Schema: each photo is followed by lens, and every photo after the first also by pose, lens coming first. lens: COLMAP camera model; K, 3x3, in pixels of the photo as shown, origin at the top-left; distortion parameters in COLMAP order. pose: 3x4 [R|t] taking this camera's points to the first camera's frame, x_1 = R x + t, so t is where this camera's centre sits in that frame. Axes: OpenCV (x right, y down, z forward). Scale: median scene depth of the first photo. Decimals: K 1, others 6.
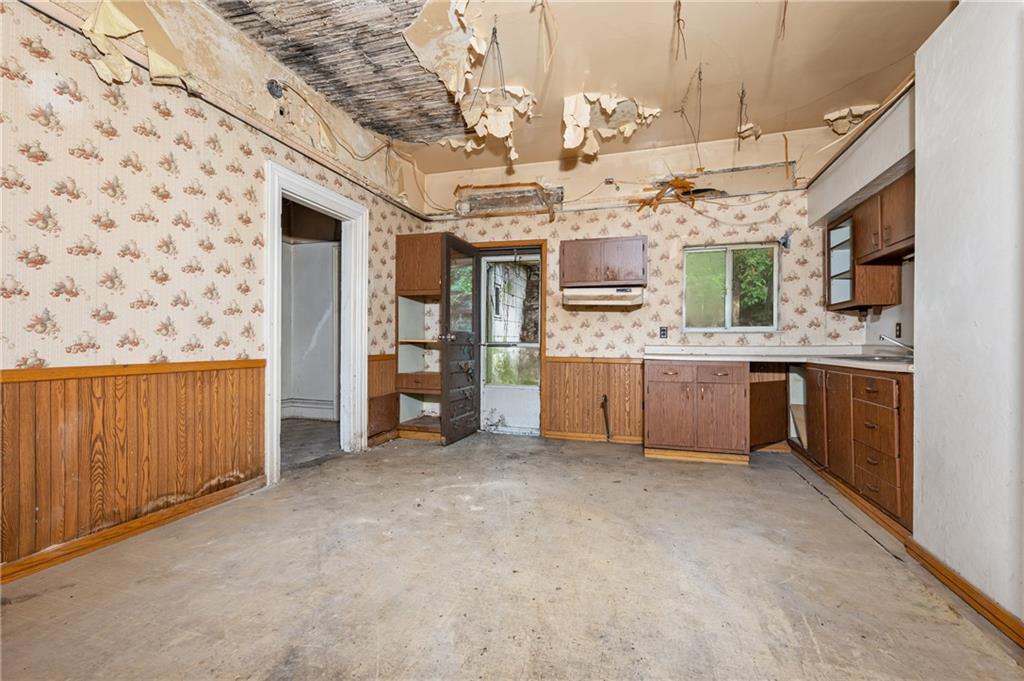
lens RADIAL K [[445.9, 0, 515.5], [0, 445.9, 341.6], [0, 0, 1]] dist [-0.004380, -0.000086]
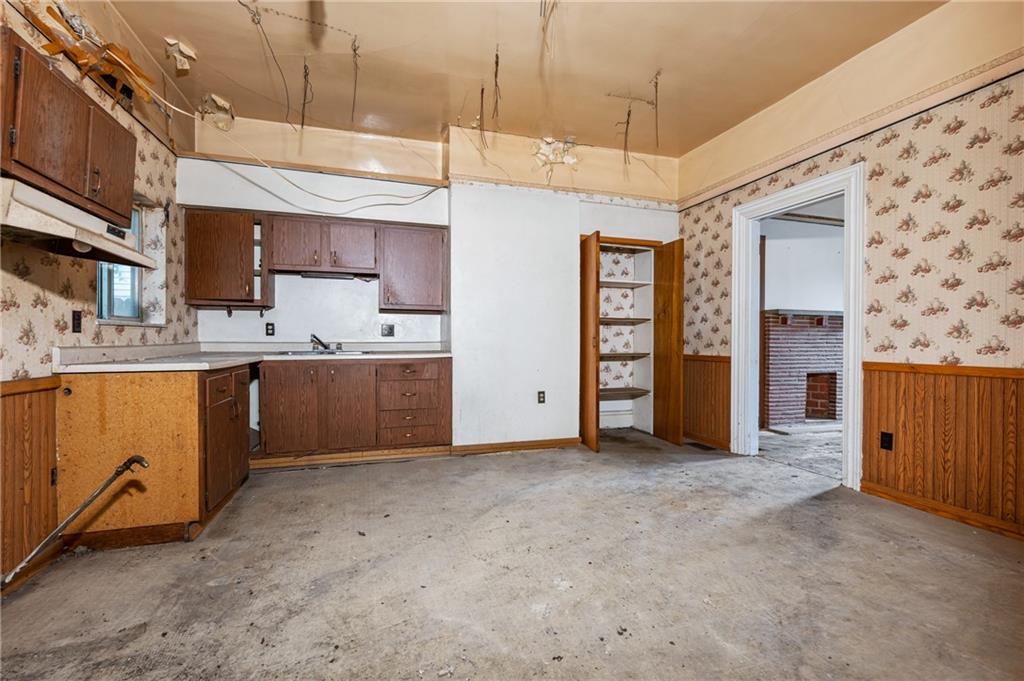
lens RADIAL K [[445.9, 0, 514.0], [0, 445.9, 340.4], [0, 0, 1]] dist [-0.004380, -0.000086]
pose [[-0.569572, -0.005742, 0.821921, -0.753630], [-0.004754, 0.999982, 0.003691, -0.005738], [-0.821927, -0.001805, -0.569589, 1.800345]]
